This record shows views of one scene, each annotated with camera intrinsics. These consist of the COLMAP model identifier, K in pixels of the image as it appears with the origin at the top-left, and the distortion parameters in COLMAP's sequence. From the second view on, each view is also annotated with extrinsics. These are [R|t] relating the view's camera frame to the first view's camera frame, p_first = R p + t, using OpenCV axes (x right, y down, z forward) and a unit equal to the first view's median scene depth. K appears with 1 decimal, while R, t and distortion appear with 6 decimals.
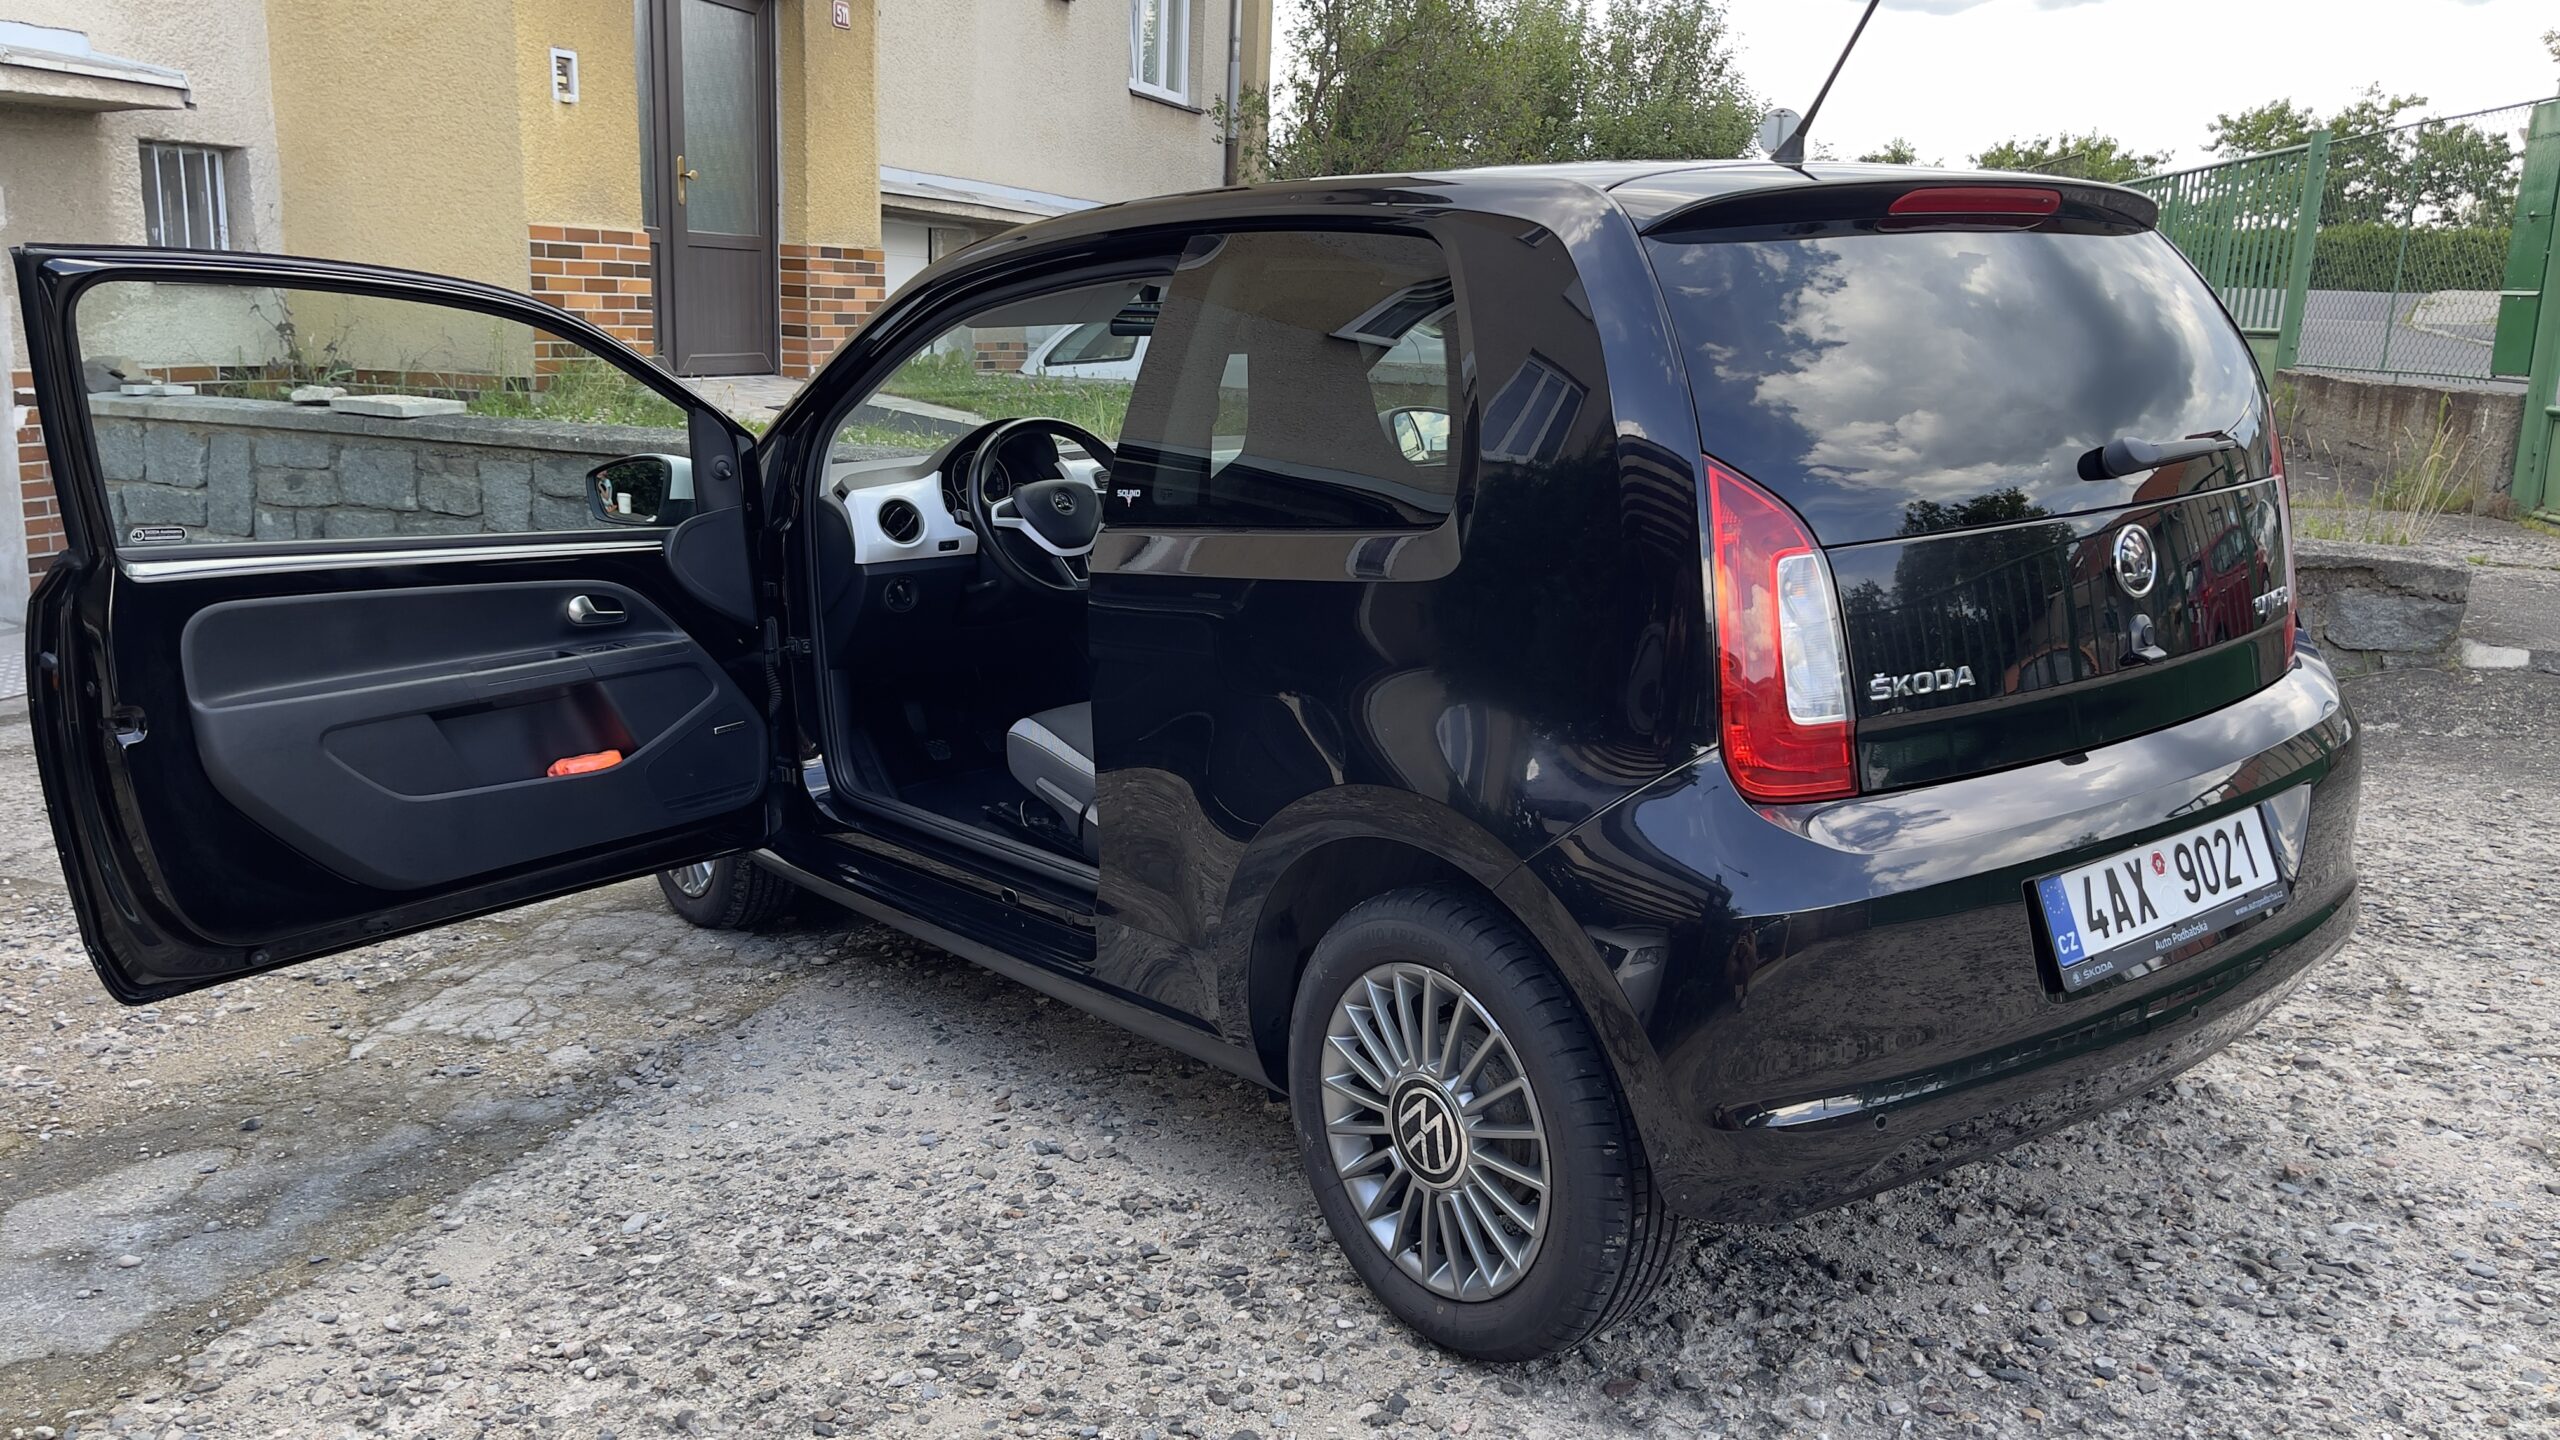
lens RADIAL K [[1875.7, 0, 1280.0], [0, 1875.7, 720.0], [0, 0, 1]] dist [0.000499, -0.007383]
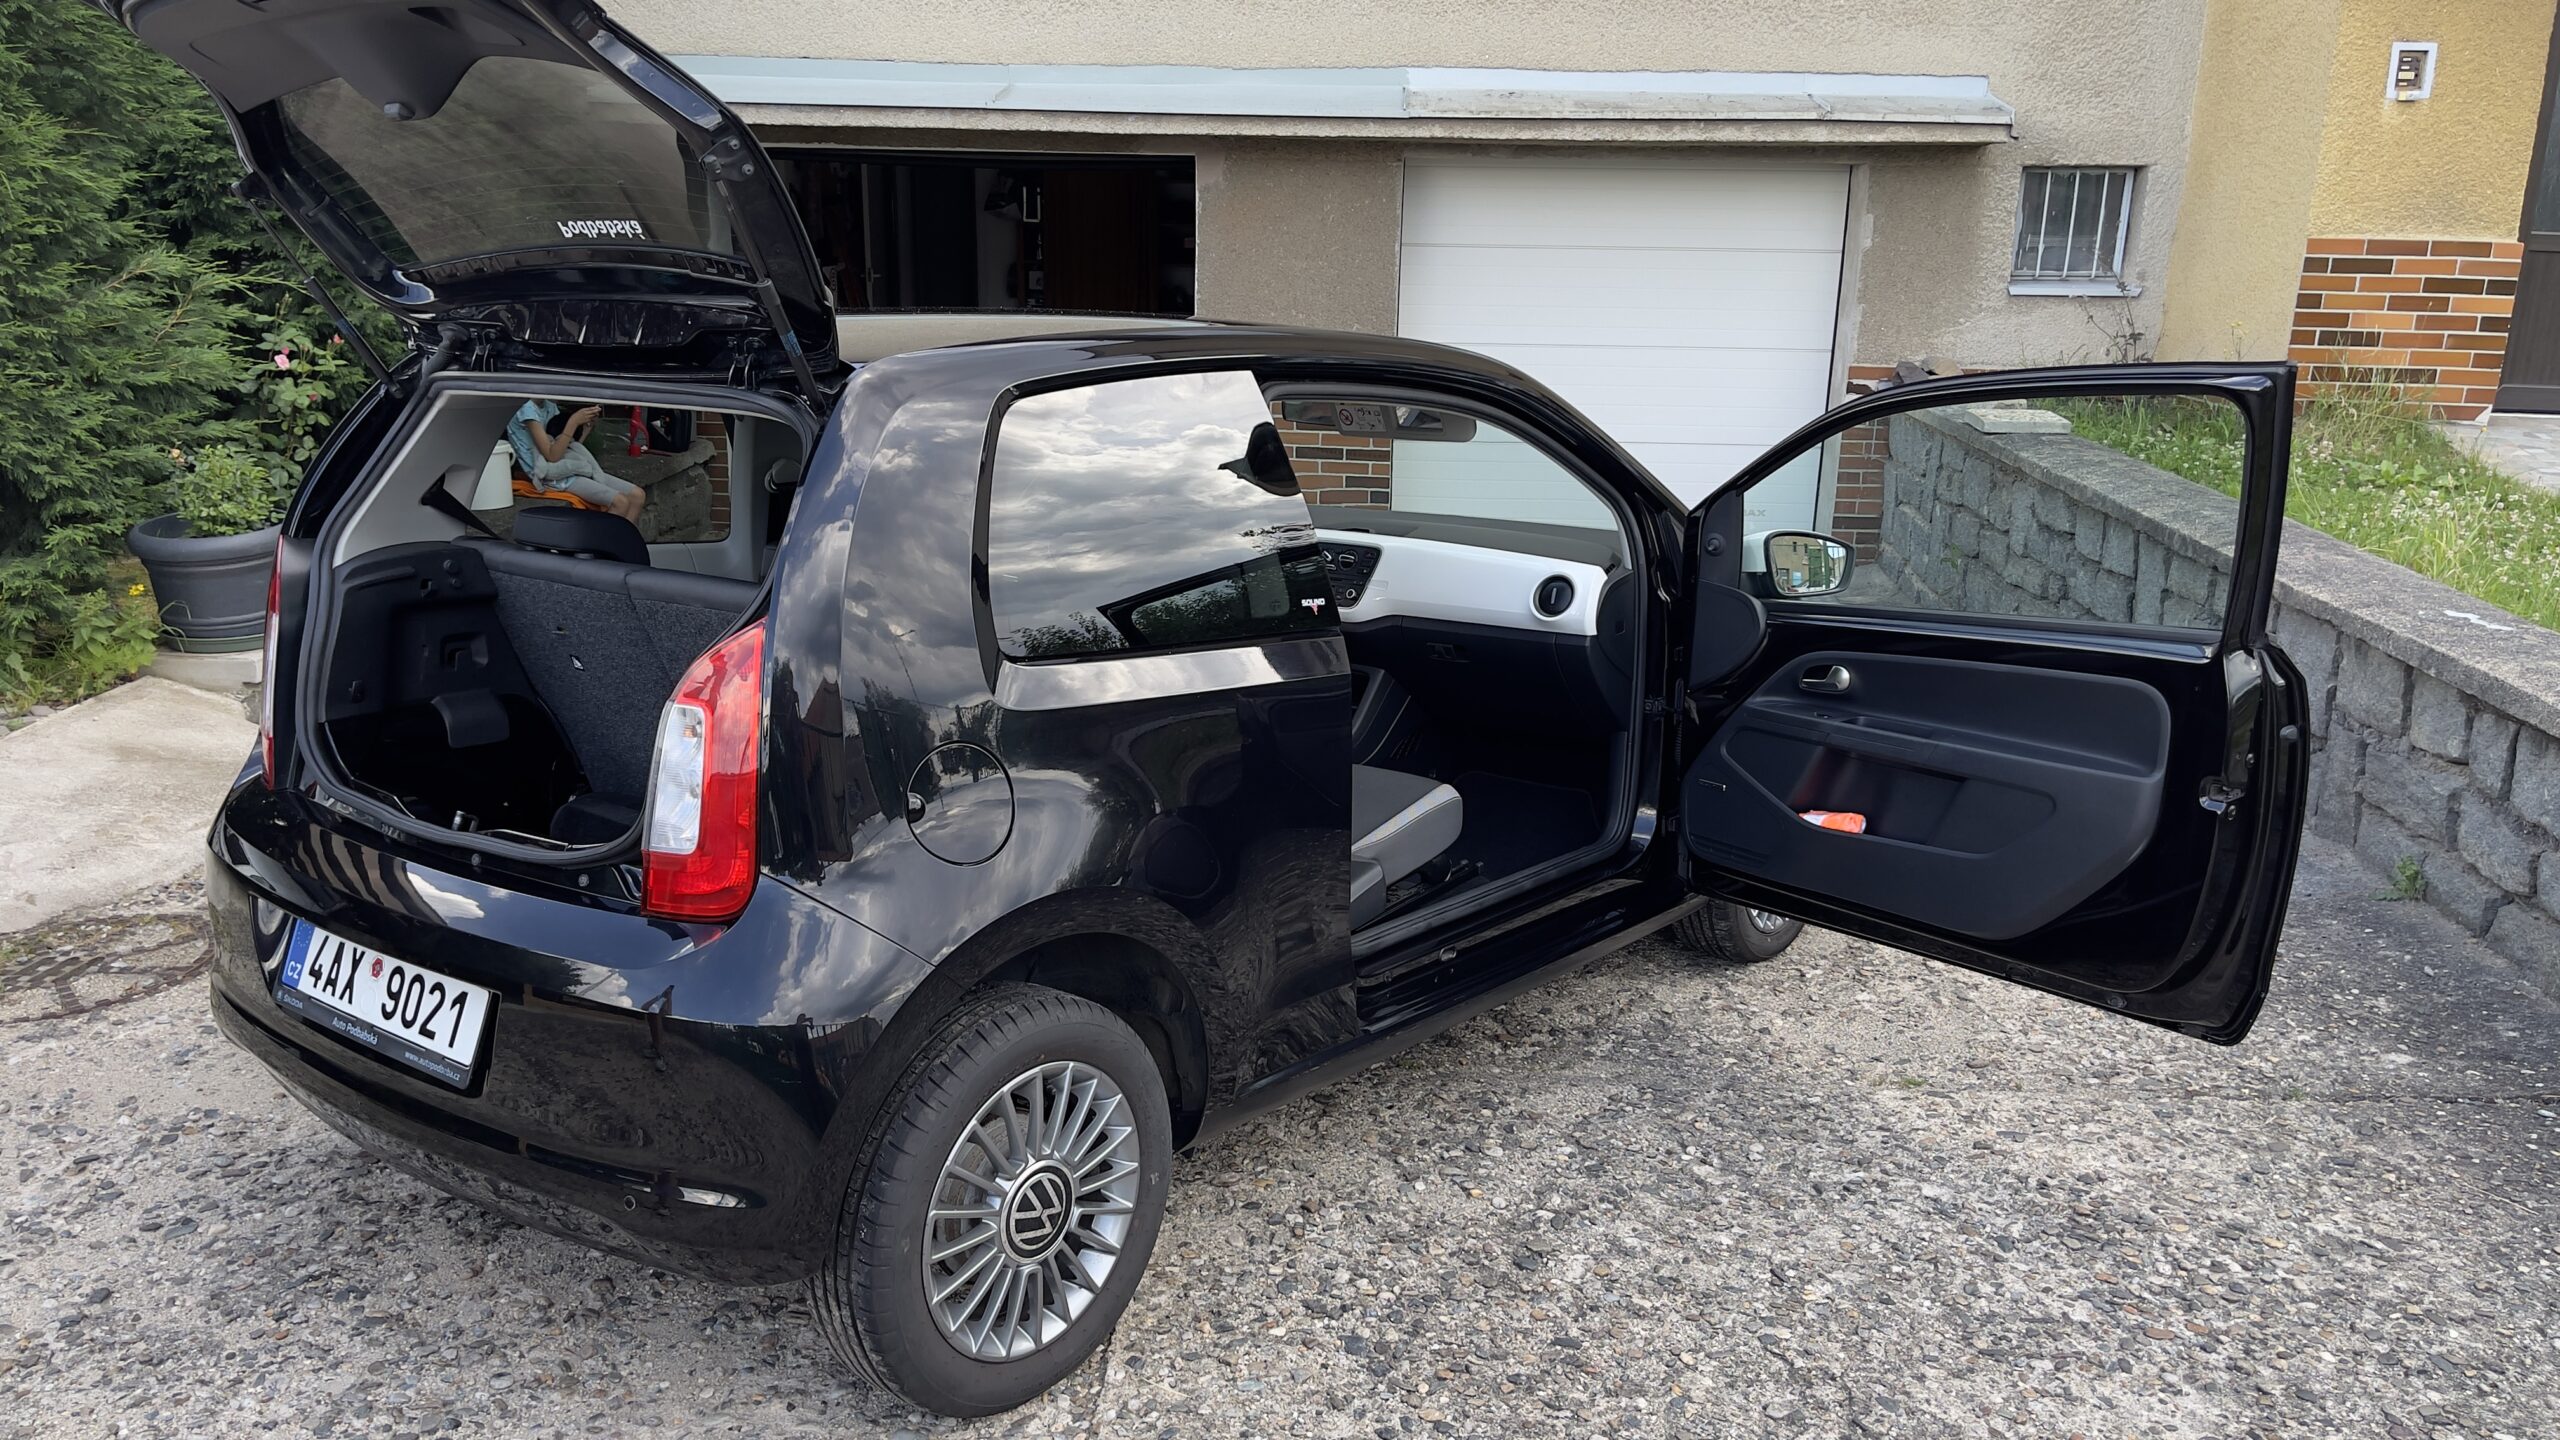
lens RADIAL K [[1875.7, 0, 1280.0], [0, 1875.7, 720.0], [0, 0, 1]] dist [0.000499, -0.007383]
pose [[0.267107, 0.232982, -0.935079, 1.034440], [-0.213241, 0.960570, 0.178421, -0.243922], [0.939778, 0.151740, 0.306256, 0.719899]]
